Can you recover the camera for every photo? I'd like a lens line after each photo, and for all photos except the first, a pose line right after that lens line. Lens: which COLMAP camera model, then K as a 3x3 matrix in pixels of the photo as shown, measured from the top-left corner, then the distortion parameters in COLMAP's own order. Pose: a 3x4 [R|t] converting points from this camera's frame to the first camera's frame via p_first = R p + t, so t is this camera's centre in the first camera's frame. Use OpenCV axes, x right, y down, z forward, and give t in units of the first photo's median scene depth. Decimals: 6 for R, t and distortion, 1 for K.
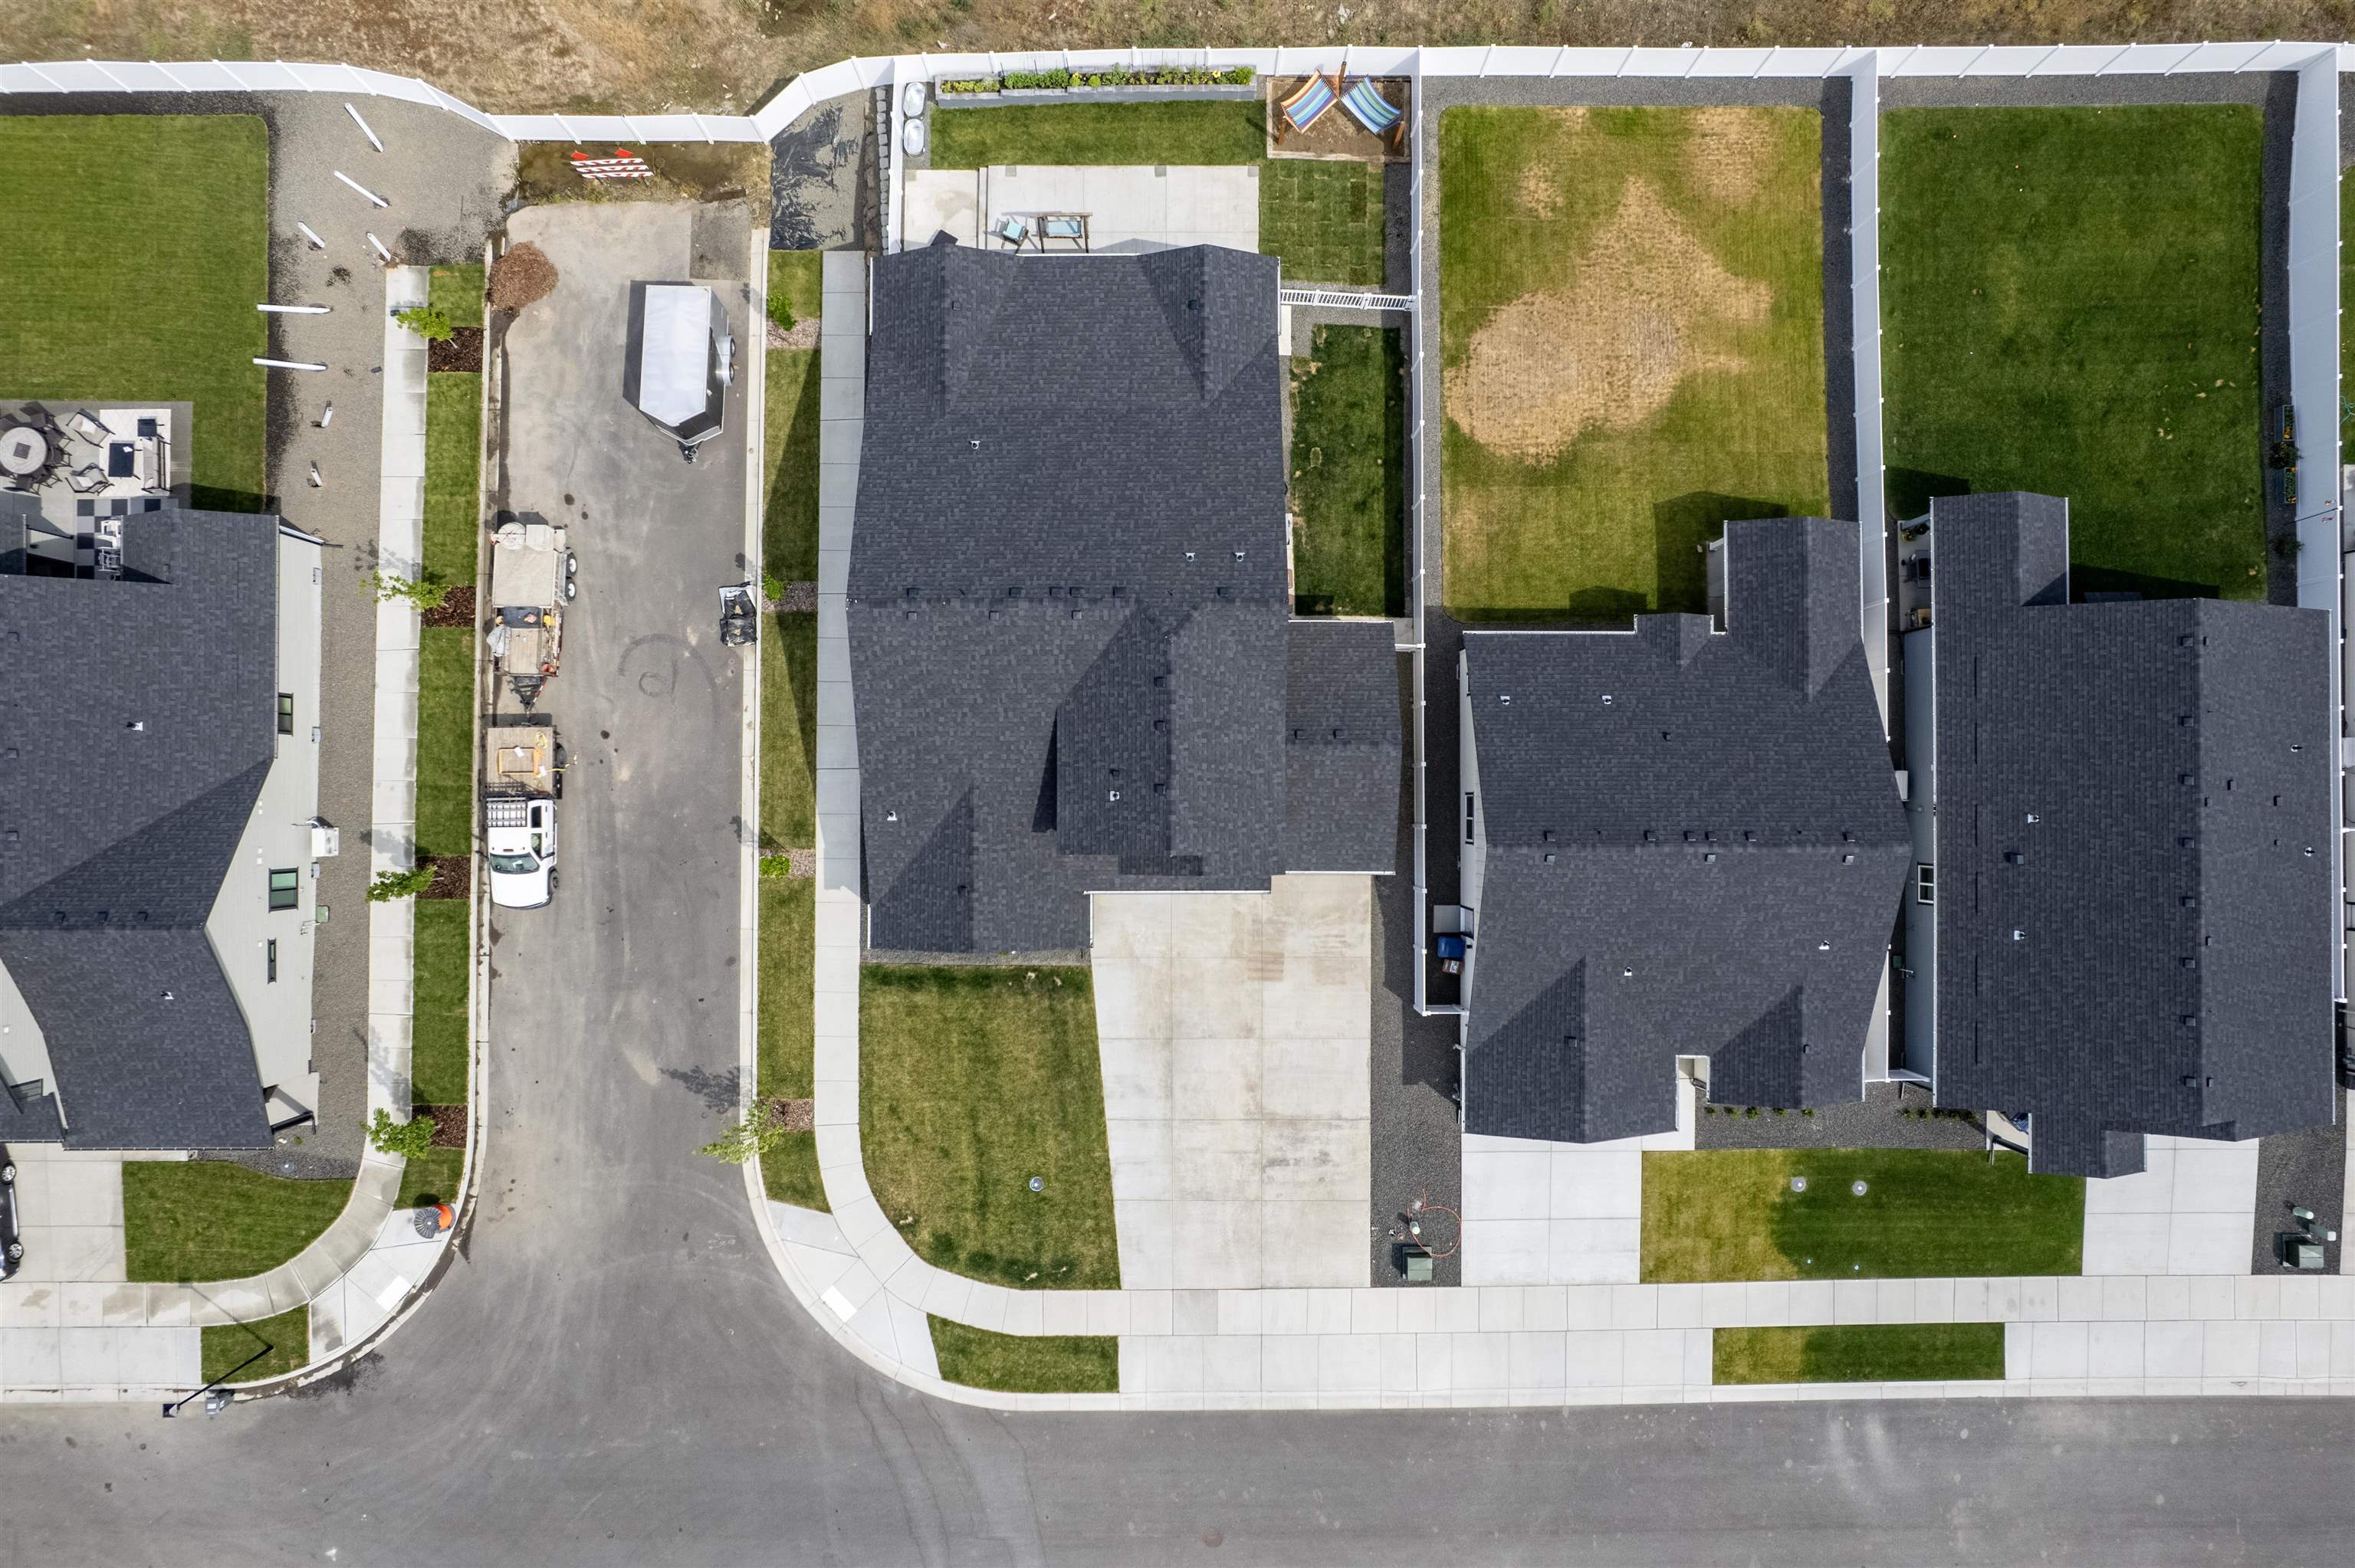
lens RADIAL K [[1497.7, 0, 1176.2], [0, 1497.7, 790.3], [0, 0, 1]] dist [-0.036681, 0.027717]
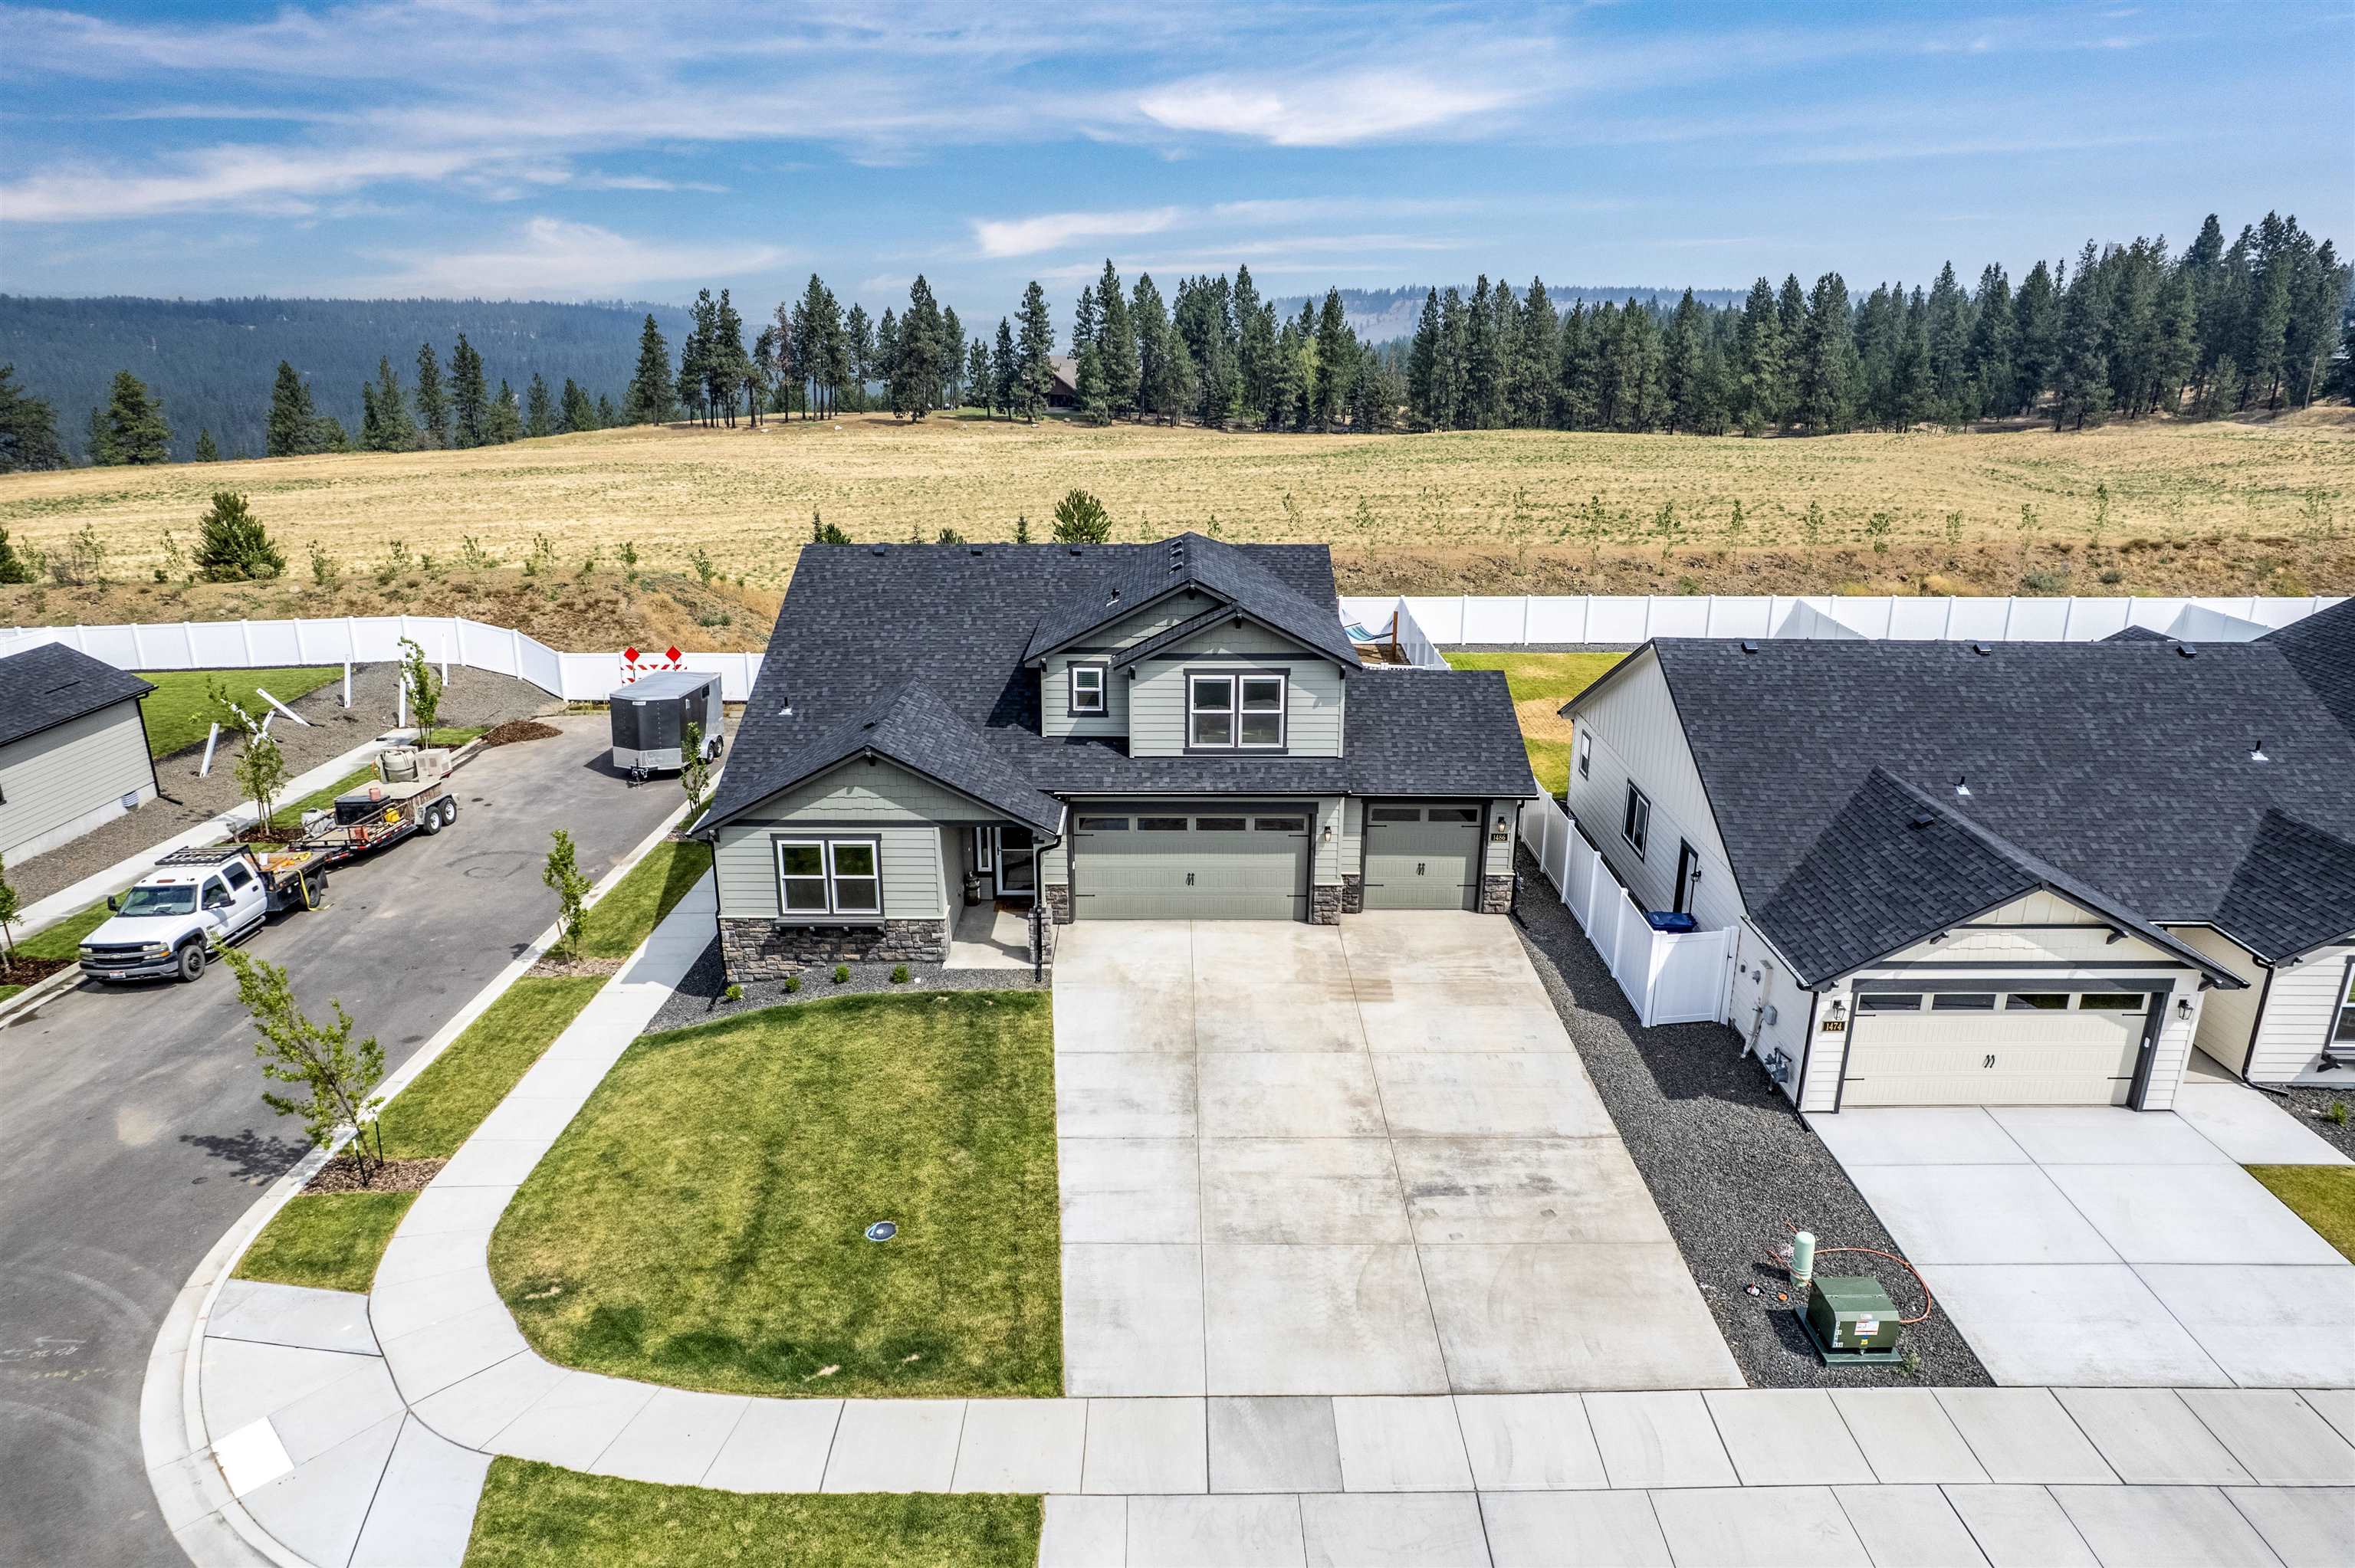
lens RADIAL K [[1497.7, 0, 1177.7], [0, 1497.7, 784.3], [0, 0, 1]] dist [-0.036681, 0.027717]
pose [[0.999989, -0.004656, -0.000682, -0.008244], [0.000870, 0.325426, -0.945567, 0.626339], [0.004624, 0.945556, 0.325426, 0.743076]]
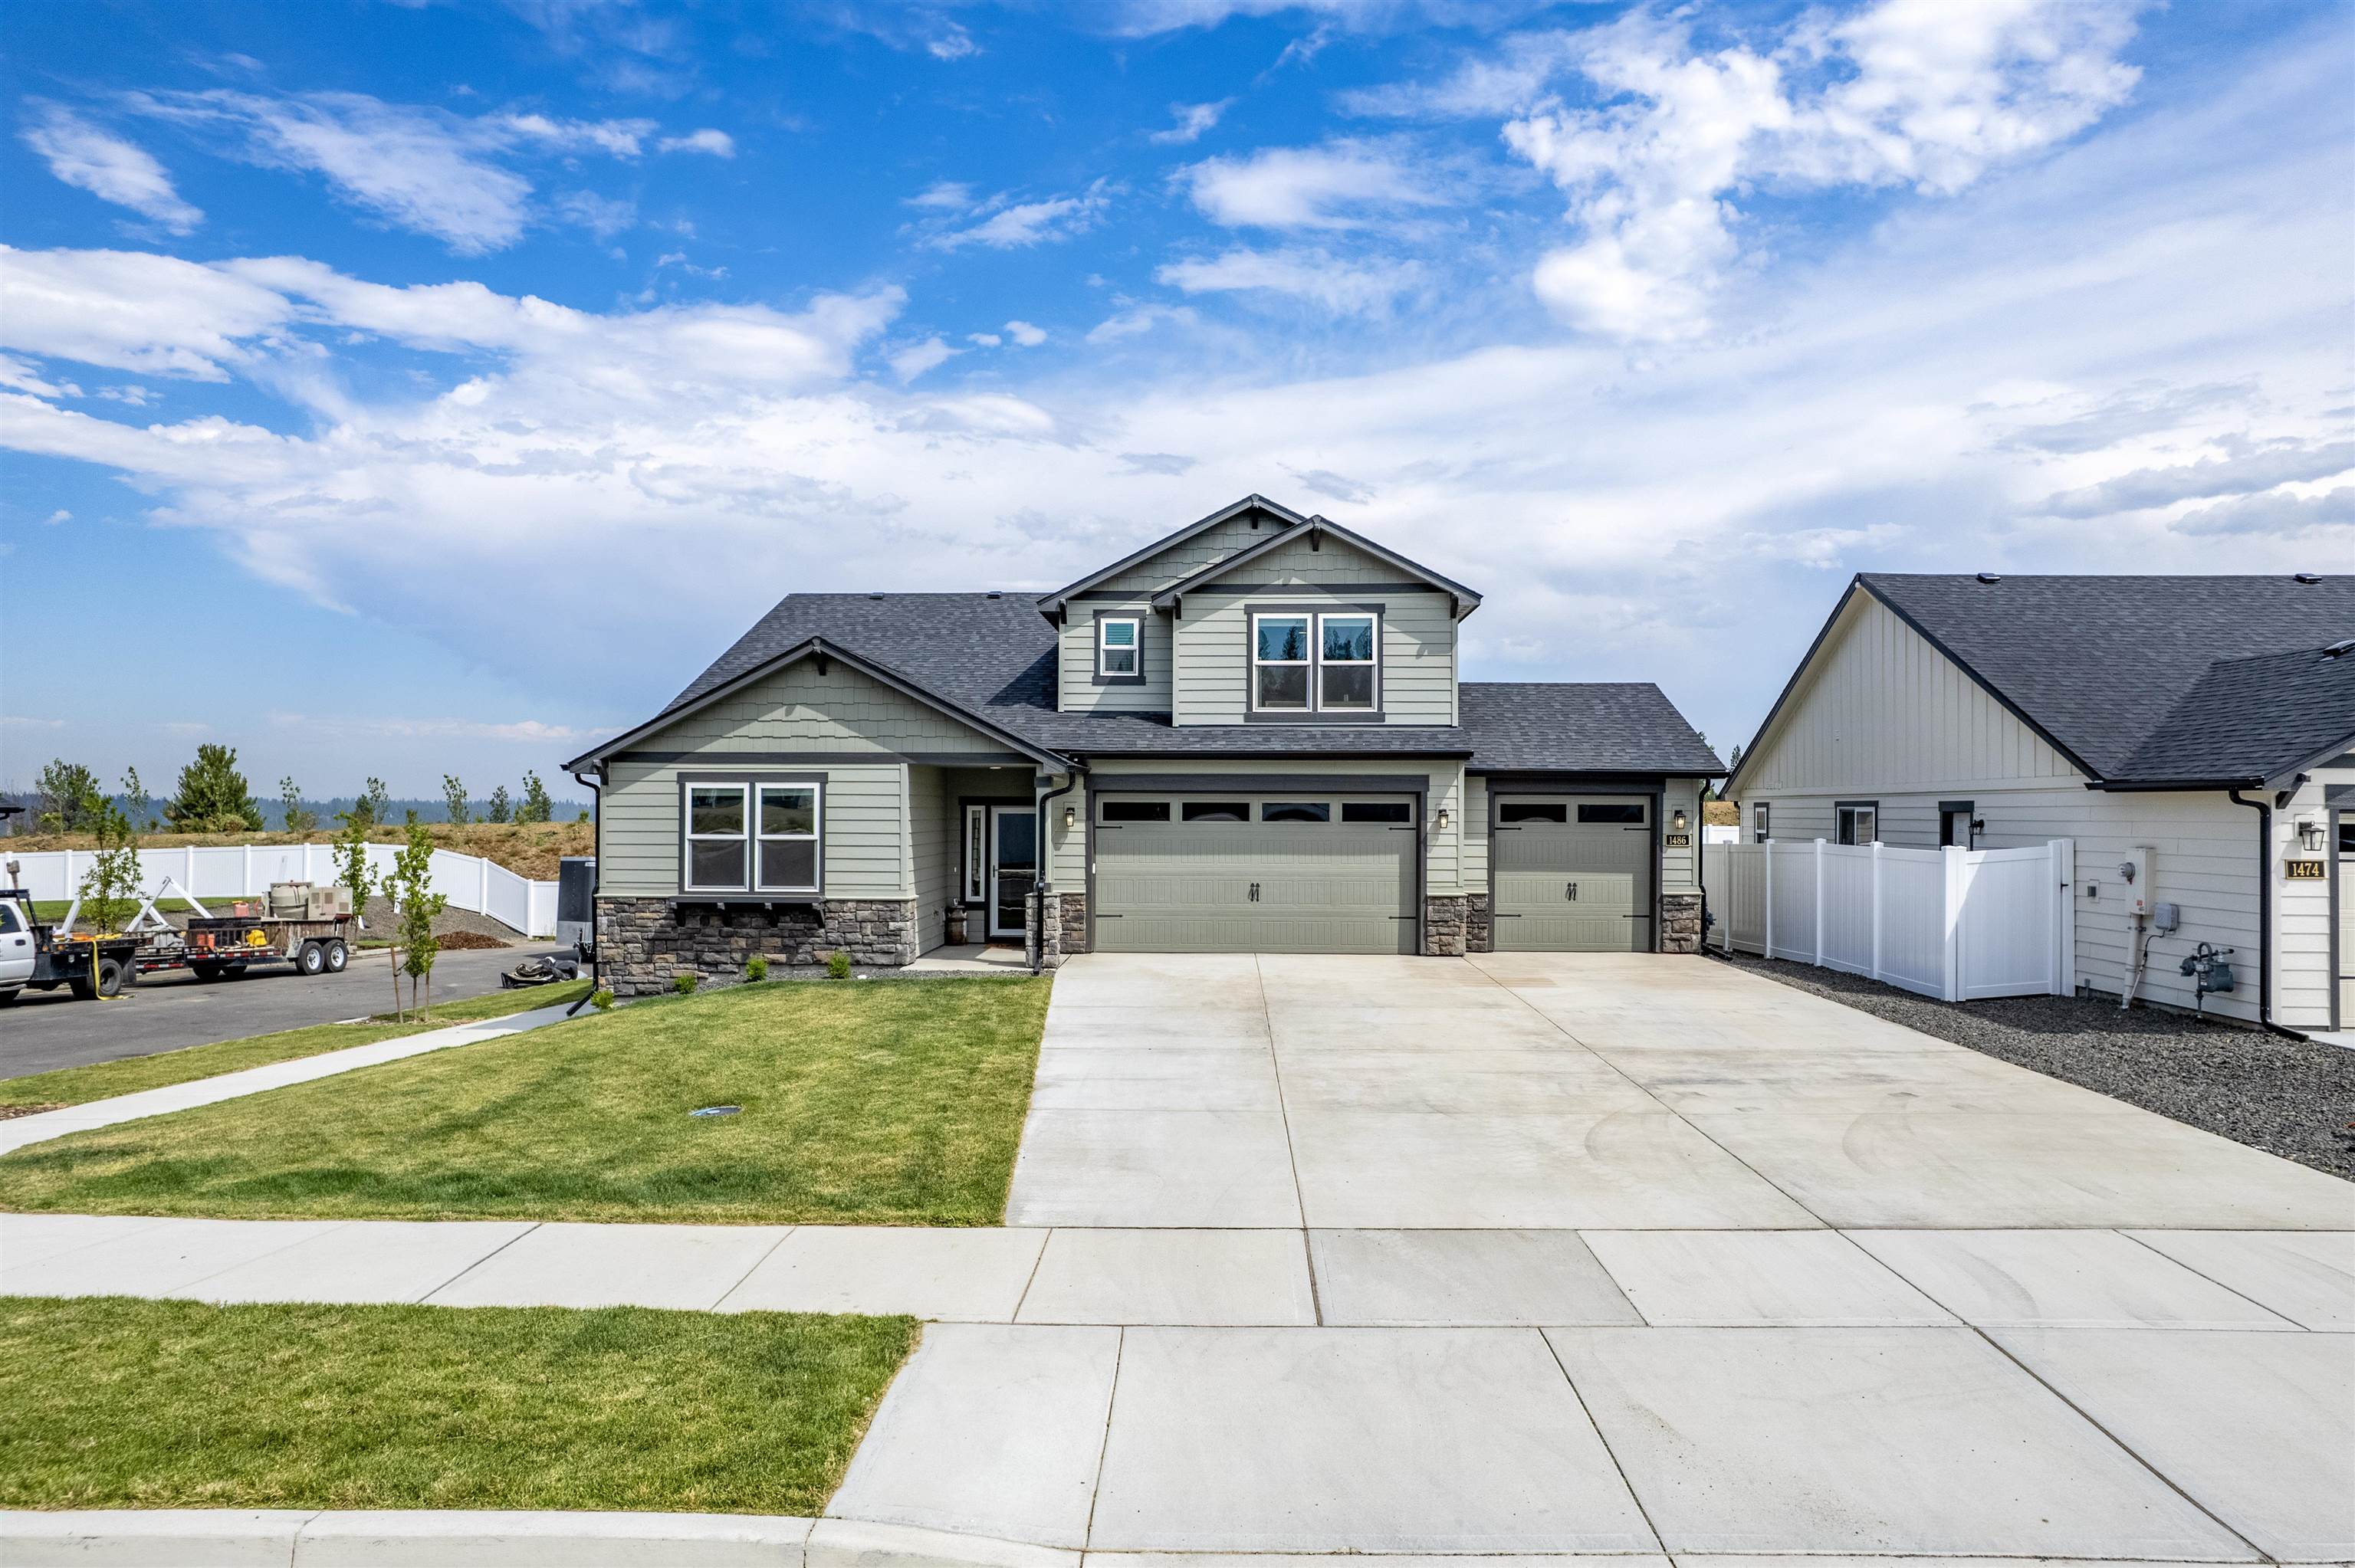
lens RADIAL K [[1497.7, 0, 1182.2], [0, 1497.7, 791.7], [0, 0, 1]] dist [-0.036681, 0.027717]
pose [[0.999425, -0.005922, -0.033379, -0.010166], [-0.033329, 0.008335, -0.999410, 0.502594], [0.006196, 0.999948, 0.008133, 0.948857]]
